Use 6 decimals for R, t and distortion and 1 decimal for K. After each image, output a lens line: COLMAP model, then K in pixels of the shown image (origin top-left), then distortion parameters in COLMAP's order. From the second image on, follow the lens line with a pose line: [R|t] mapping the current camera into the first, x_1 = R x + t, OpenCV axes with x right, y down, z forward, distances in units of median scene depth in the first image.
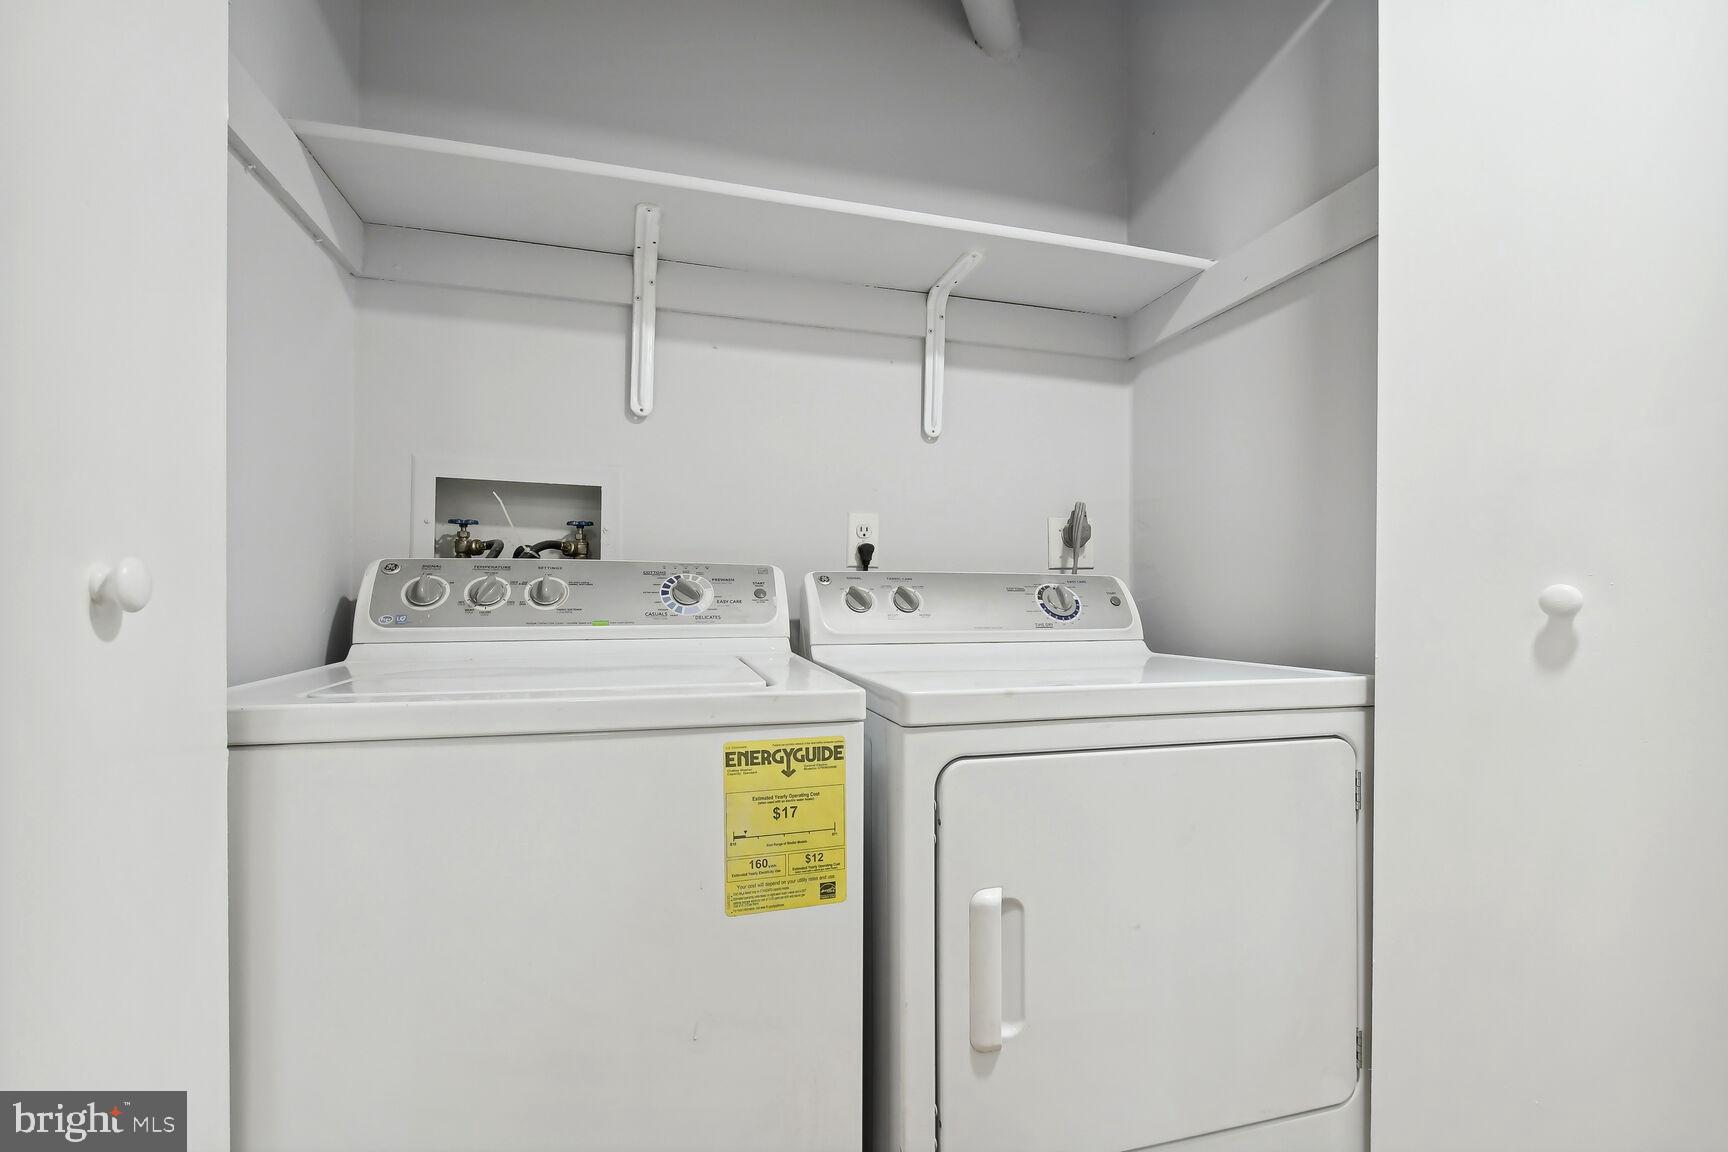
lens RADIAL K [[763.9, 0, 868.7], [0, 763.9, 586.4], [0, 0, 1]] dist [0.006514, -0.006070]
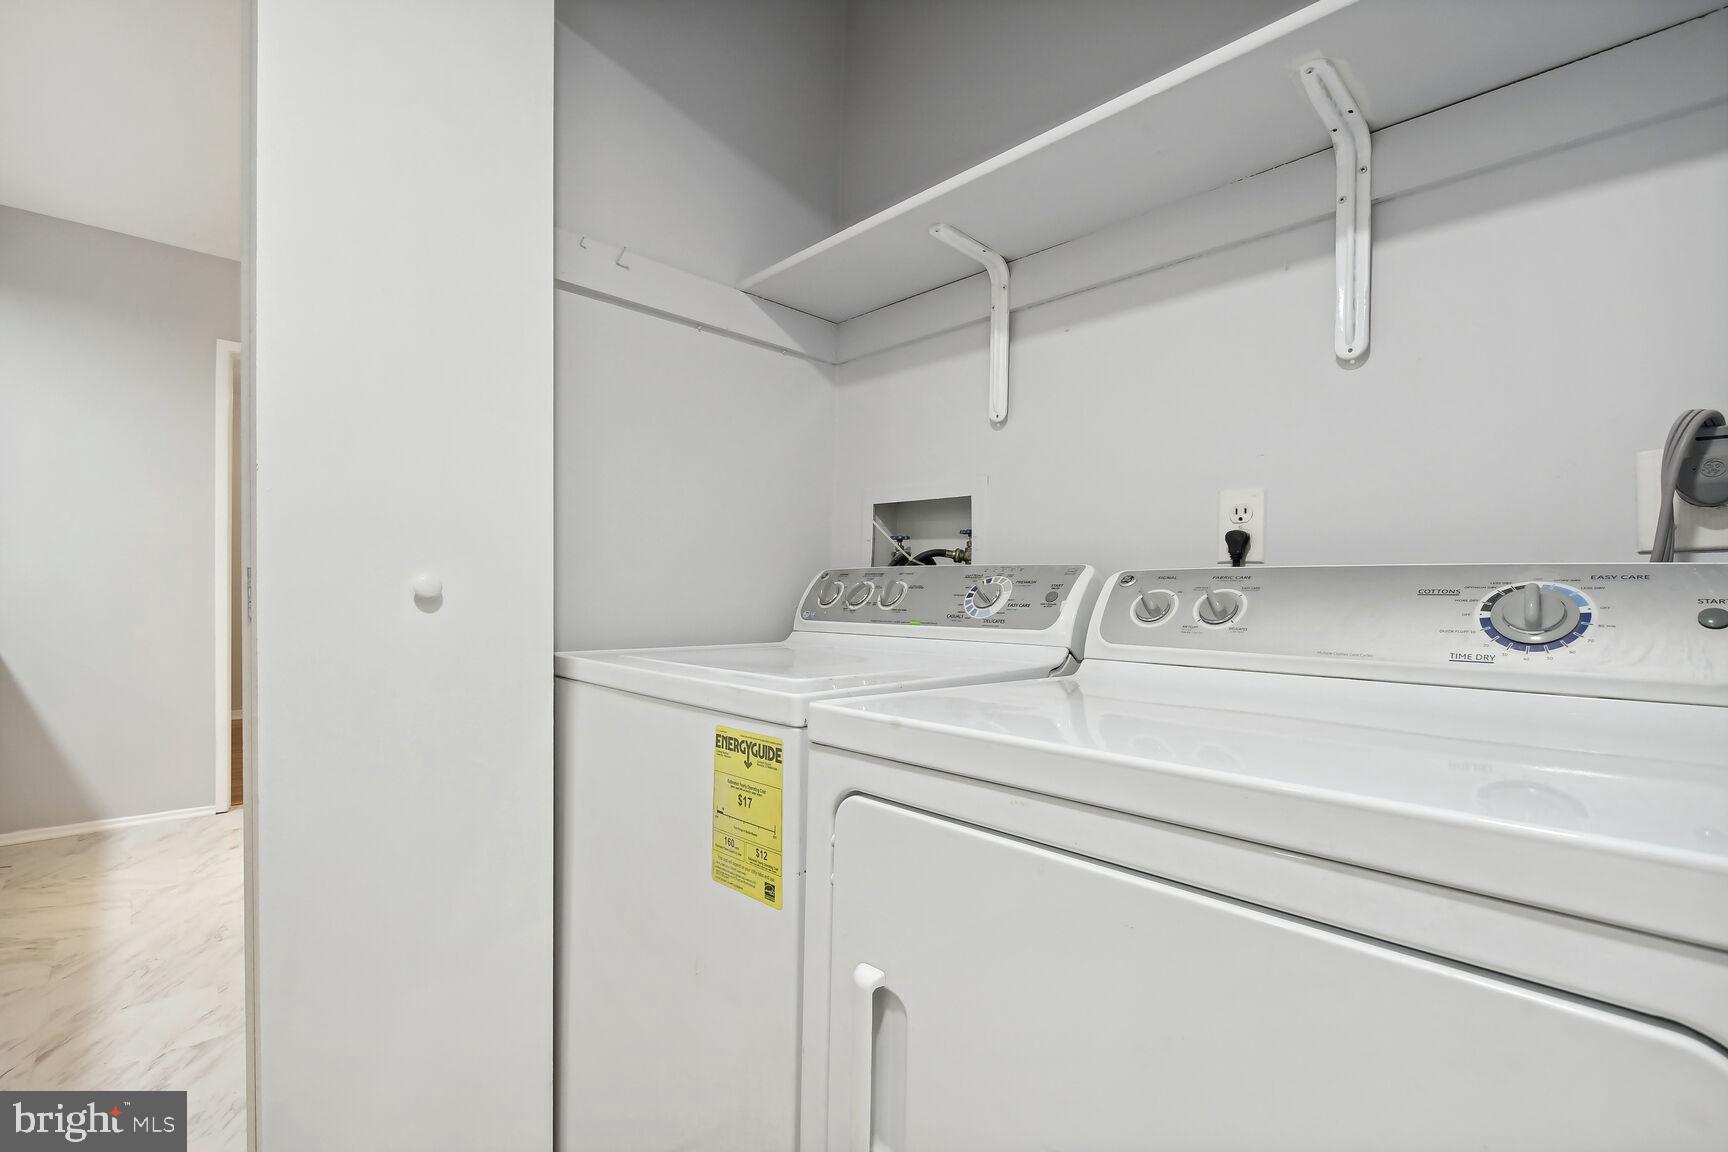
lens RADIAL K [[763.9, 0, 867.6], [0, 763.9, 583.5], [0, 0, 1]] dist [0.006514, -0.006070]
pose [[0.477887, -0.011504, -0.878346, 0.877539], [-0.001382, 0.999903, -0.013848, 0.010174], [0.878420, 0.007832, 0.477825, 0.628781]]
